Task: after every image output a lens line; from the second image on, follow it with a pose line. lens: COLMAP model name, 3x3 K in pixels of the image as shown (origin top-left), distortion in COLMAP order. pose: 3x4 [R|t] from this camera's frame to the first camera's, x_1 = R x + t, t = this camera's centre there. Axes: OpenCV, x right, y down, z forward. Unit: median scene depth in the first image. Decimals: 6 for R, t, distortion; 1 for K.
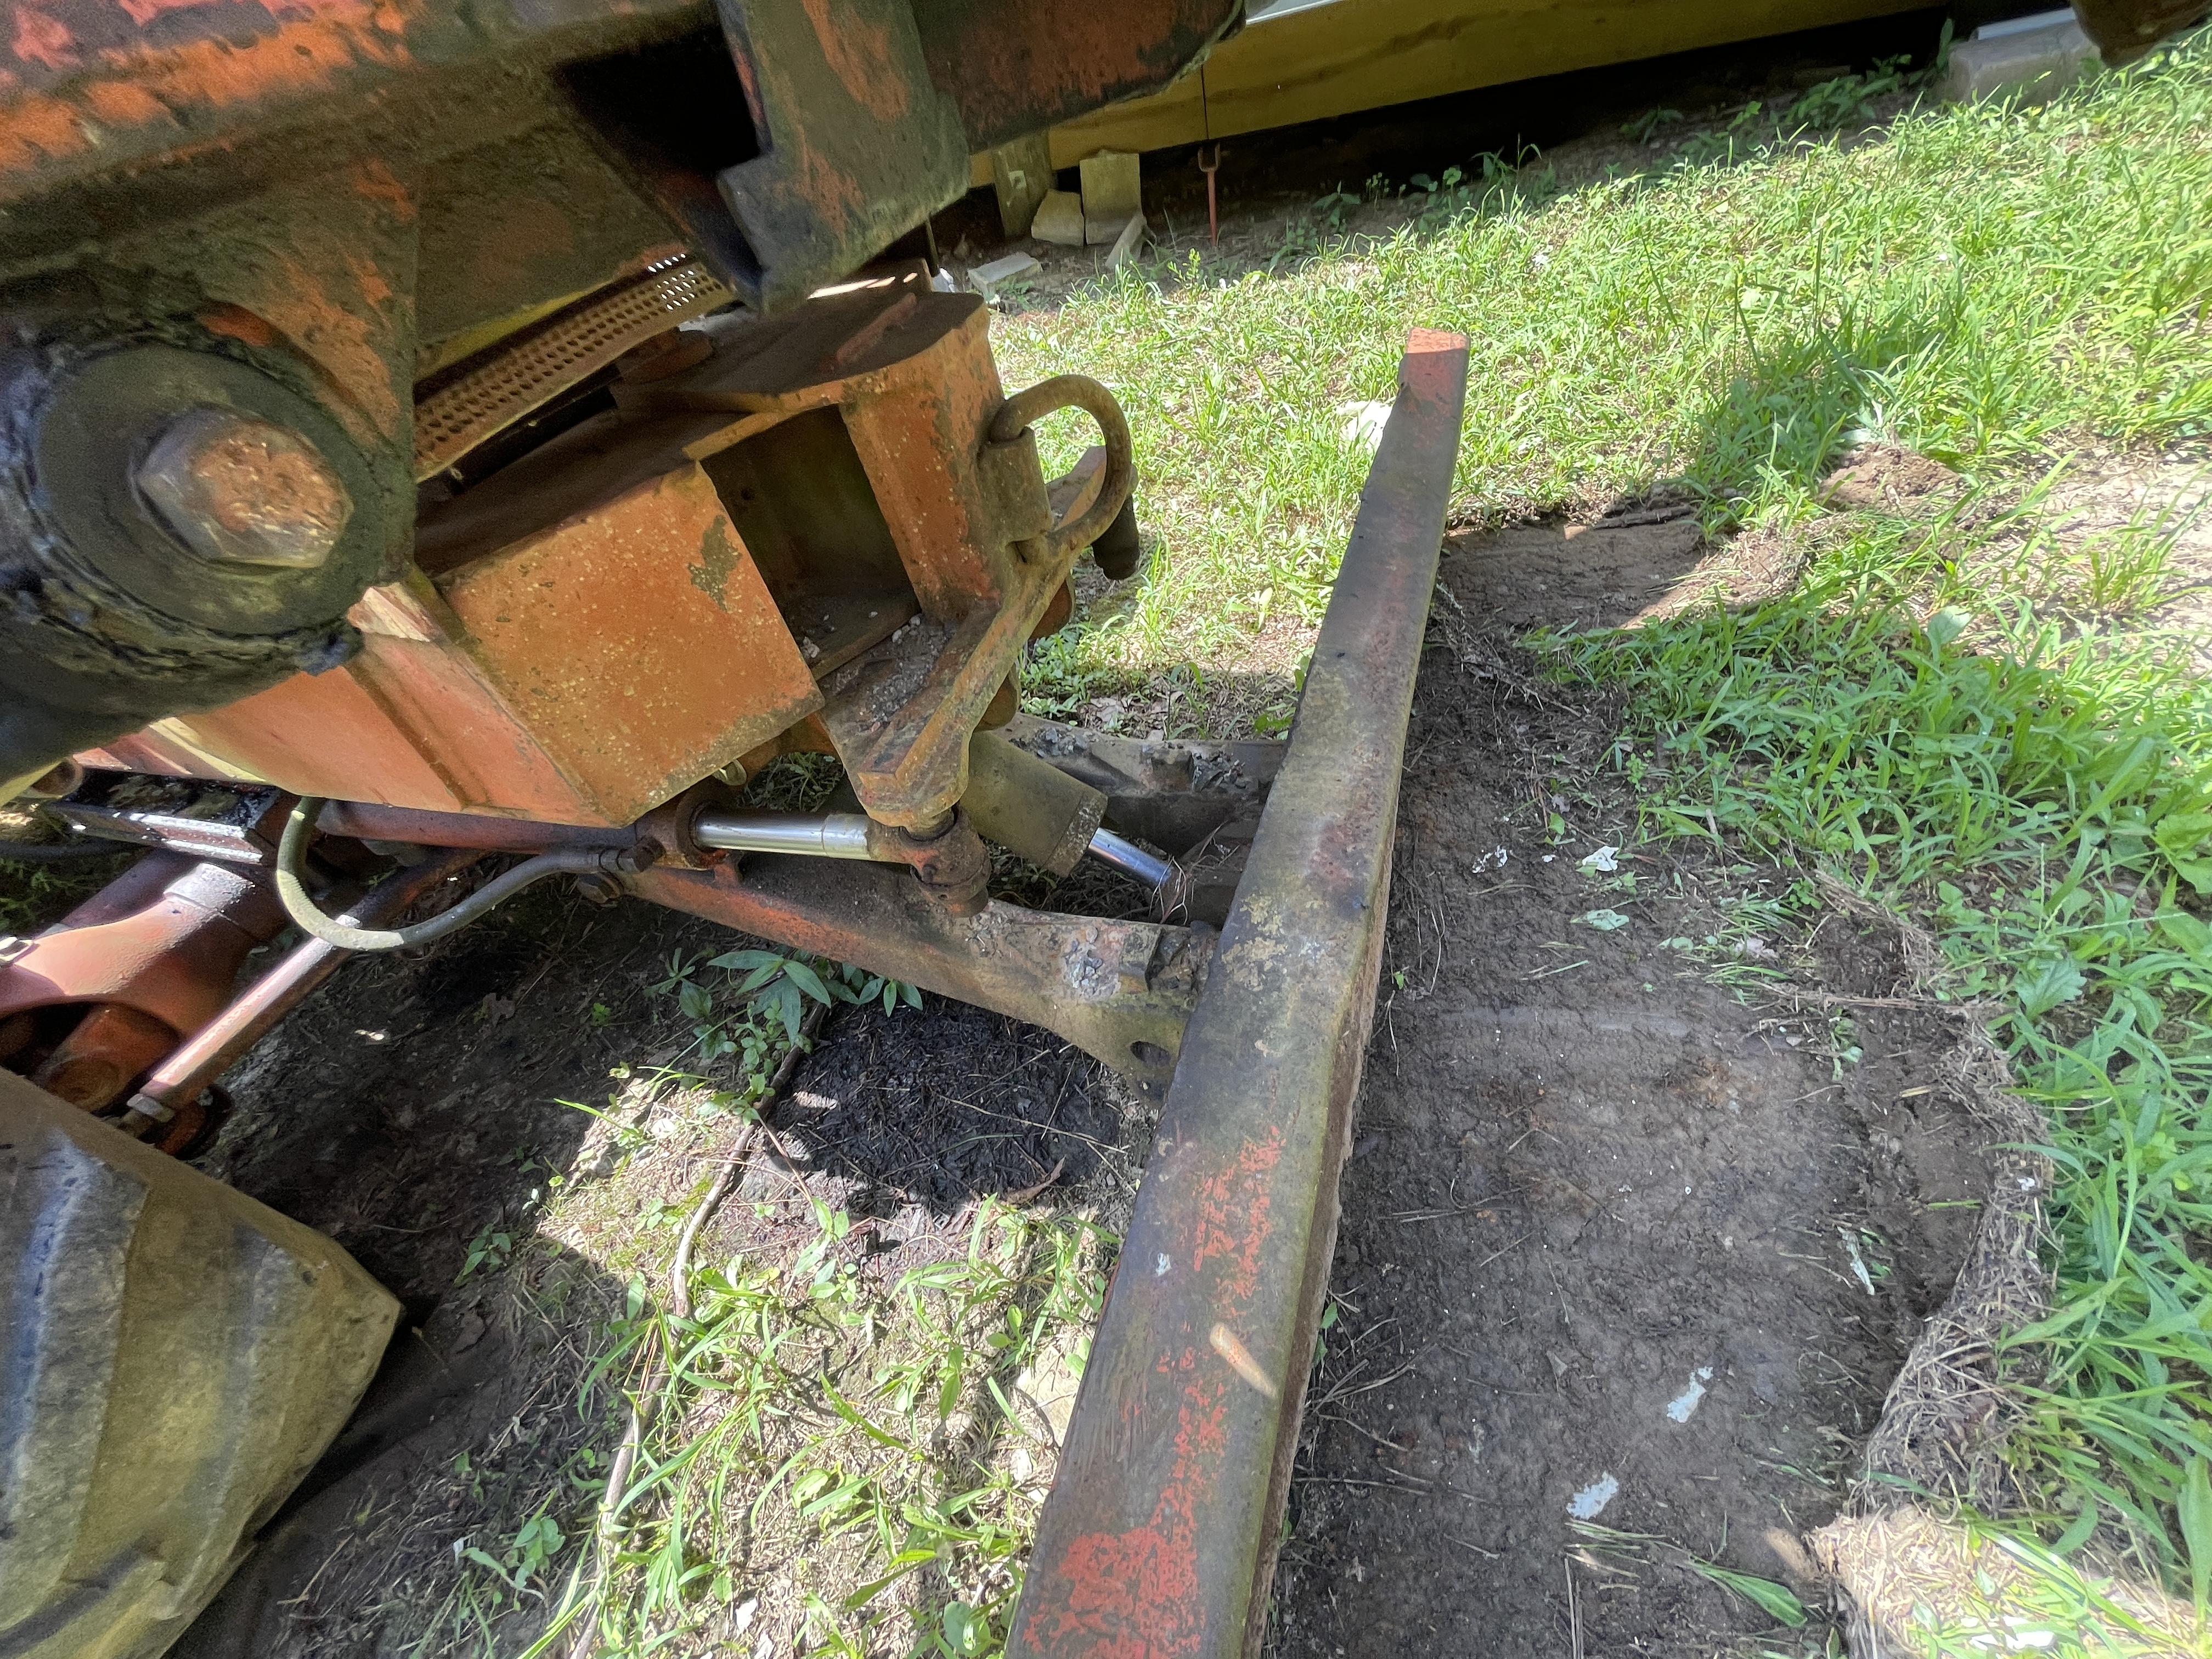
lens RADIAL K [[898.6, 0, 1119.3], [0, 898.6, 837.0], [0, 0, 1]] dist [-0.009407, 0.000542]
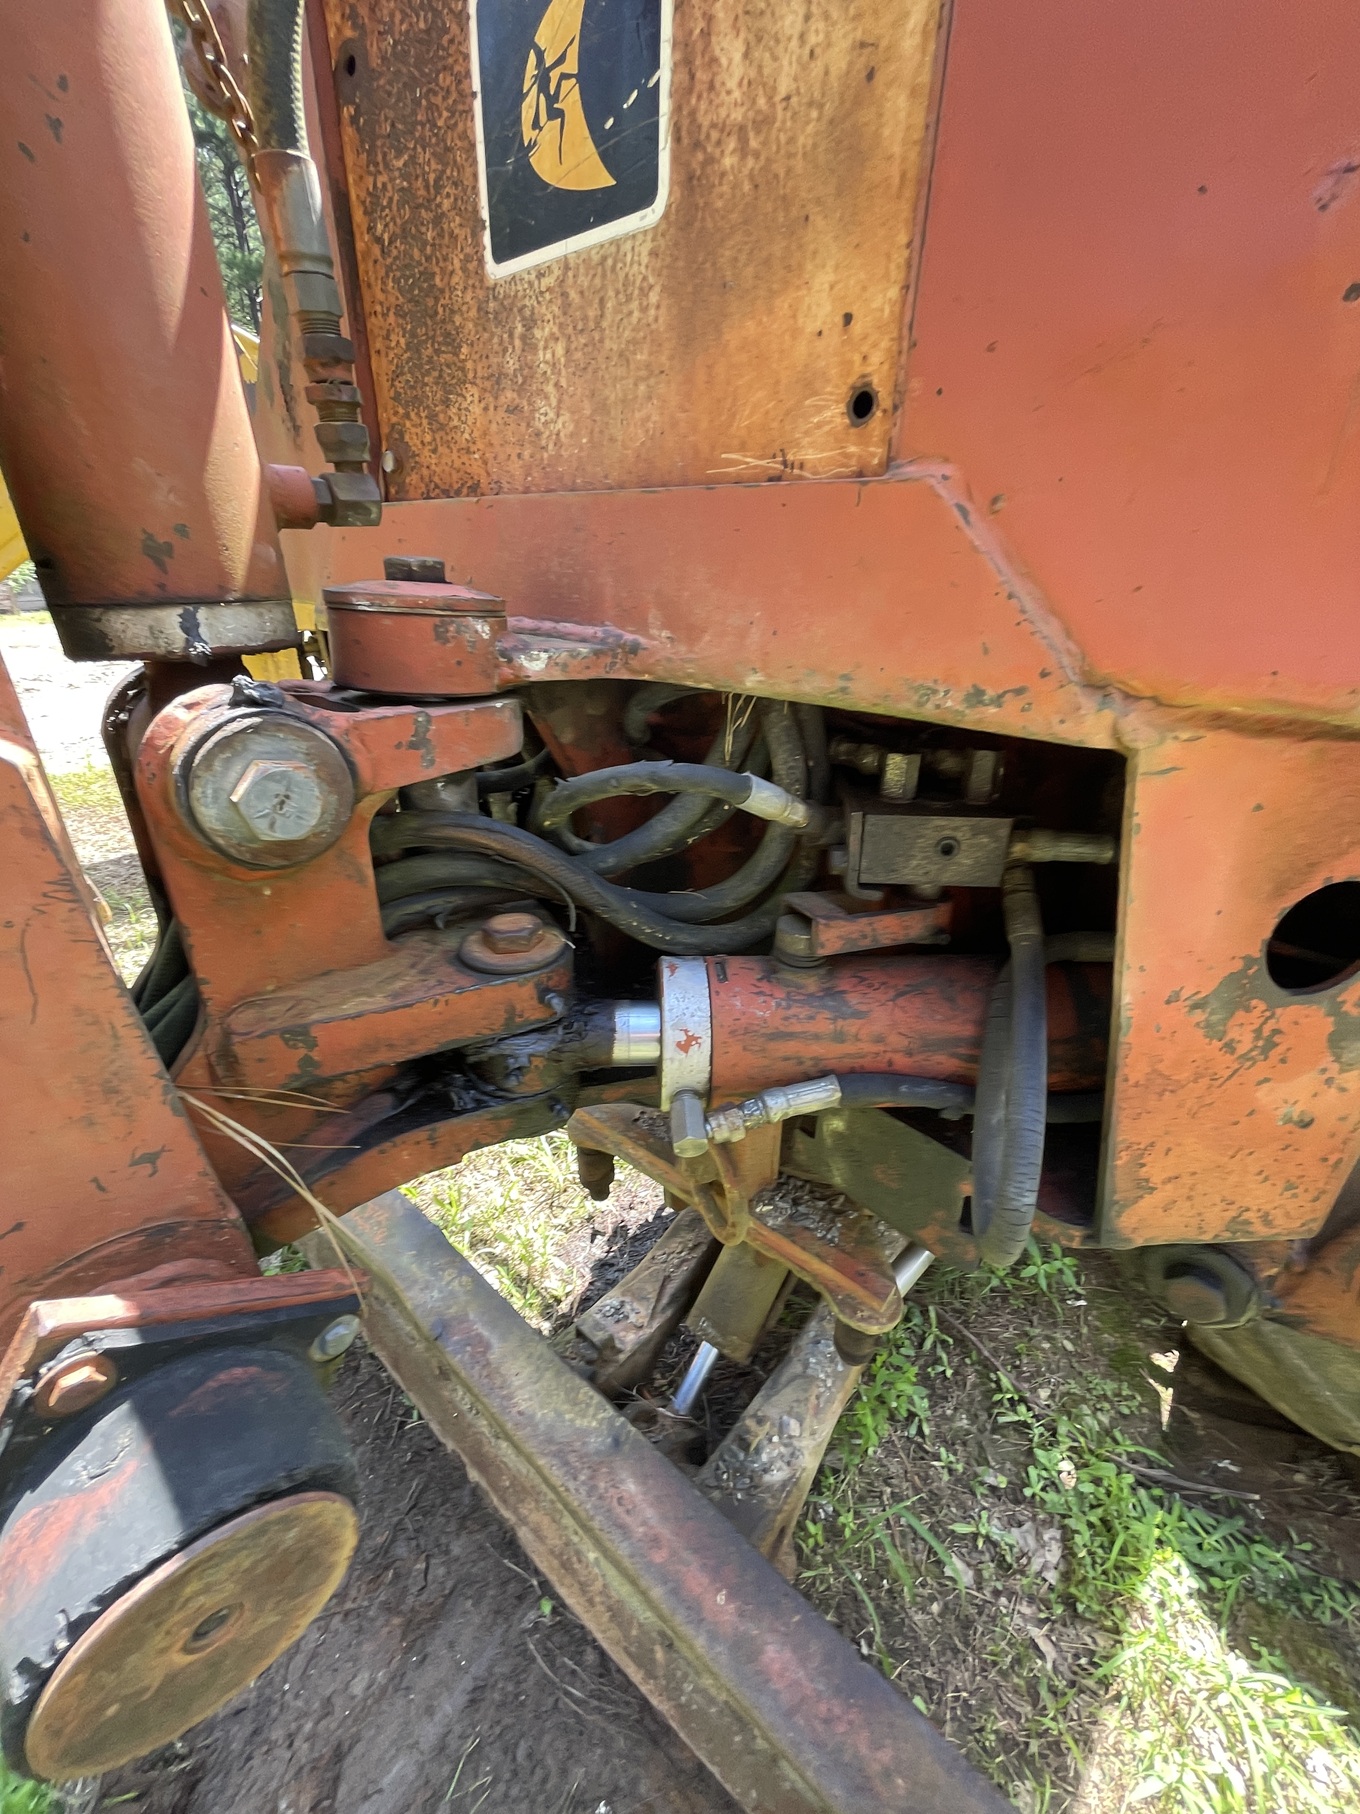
lens RADIAL K [[737.8, 0, 680.0], [0, 737.8, 907.0], [0, 0, 1]] dist [0.001949, -0.002919]
pose [[-0.381146, 0.557611, -0.737426, 0.481265], [-0.591157, 0.466273, 0.658121, -1.108136], [0.710817, 0.686775, 0.151917, 0.357400]]
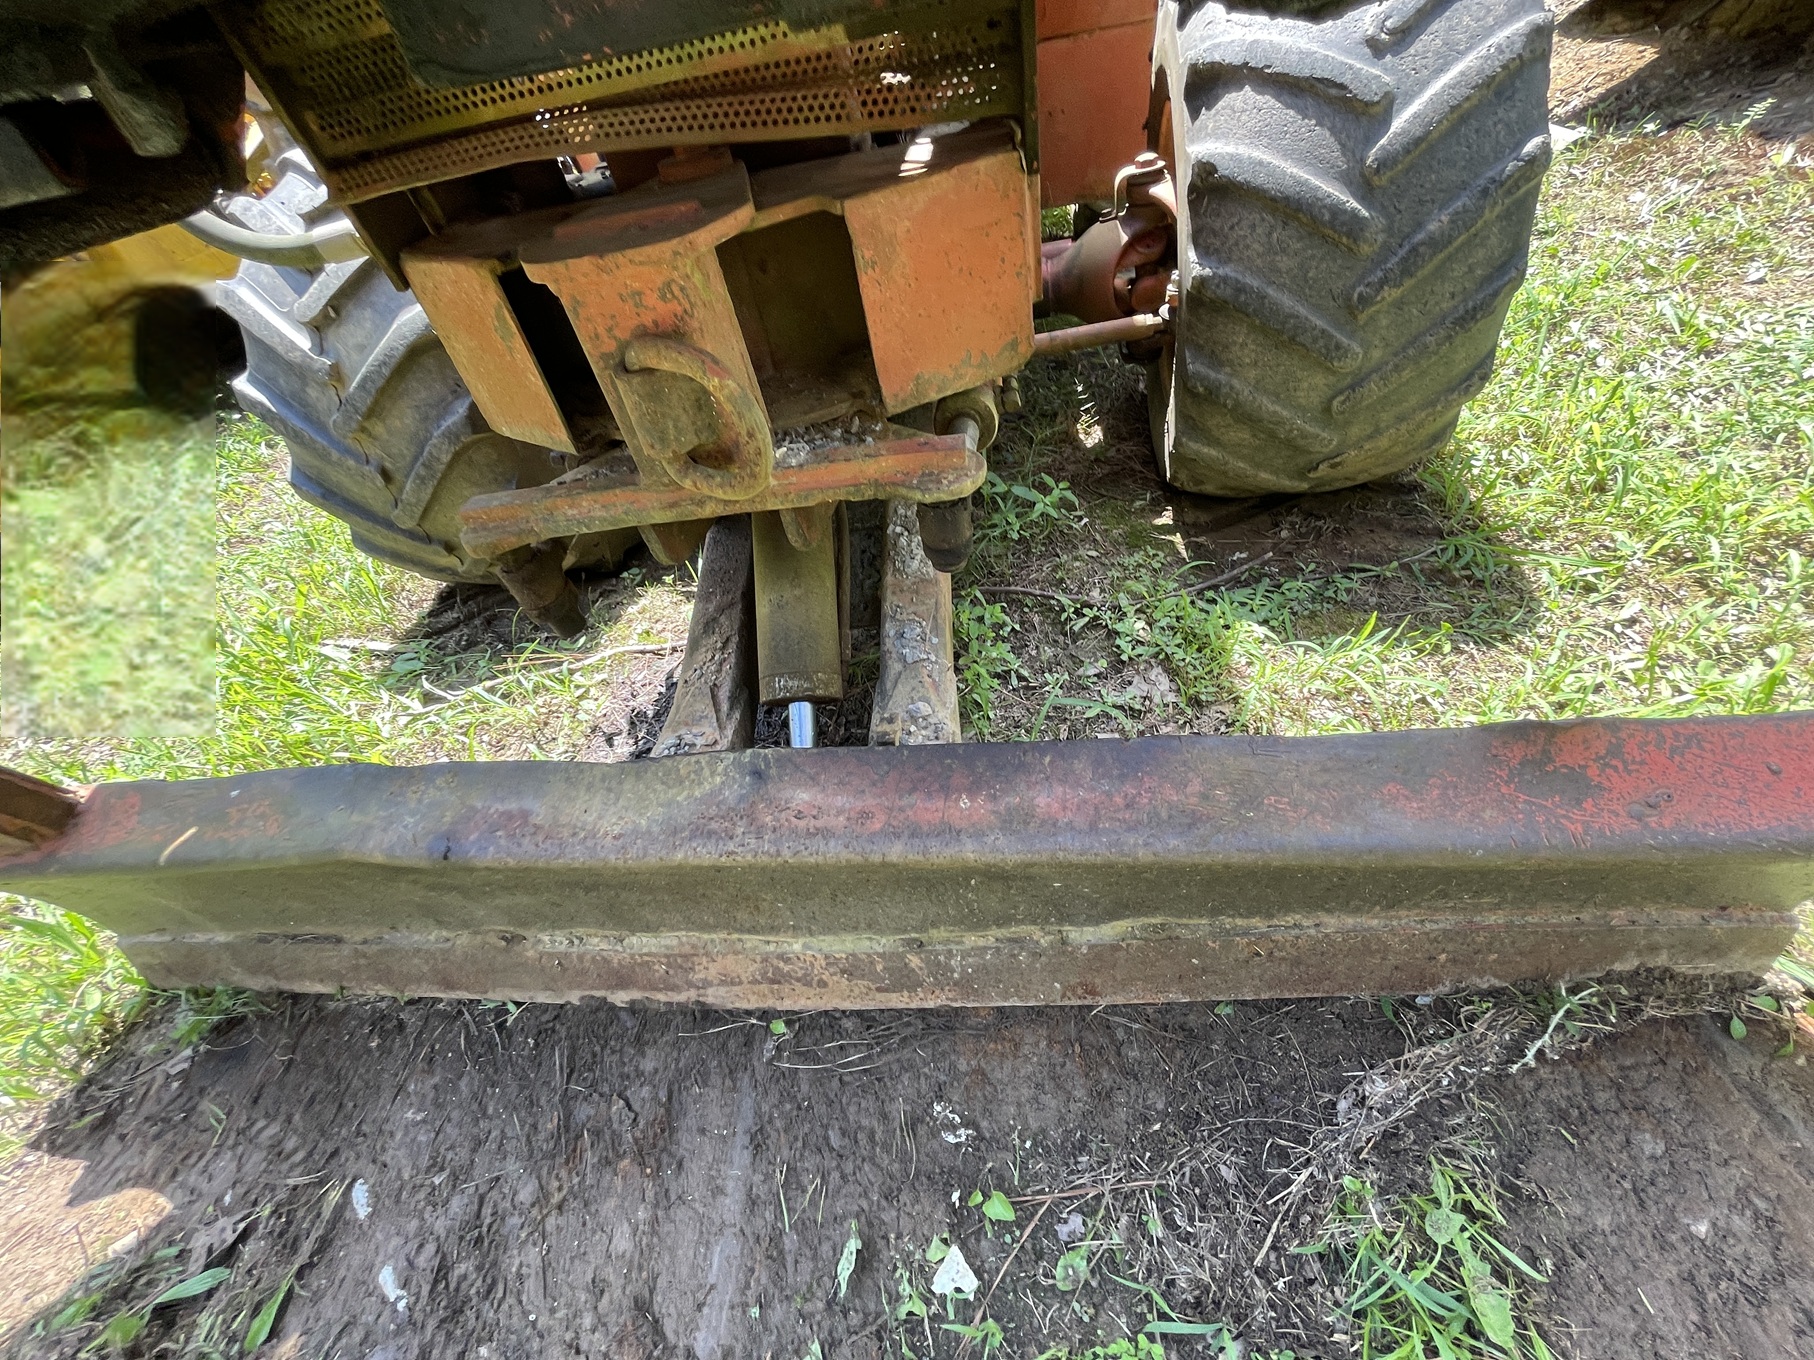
lens RADIAL K [[736.9, 0, 917.9], [0, 736.9, 686.1], [0, 0, 1]] dist [-0.009407, 0.000542]
pose [[0.259806, 0.783423, -0.564579, 0.557050], [-0.585457, 0.592738, 0.553083, -0.665874], [0.767946, 0.186843, 0.612658, 0.578223]]
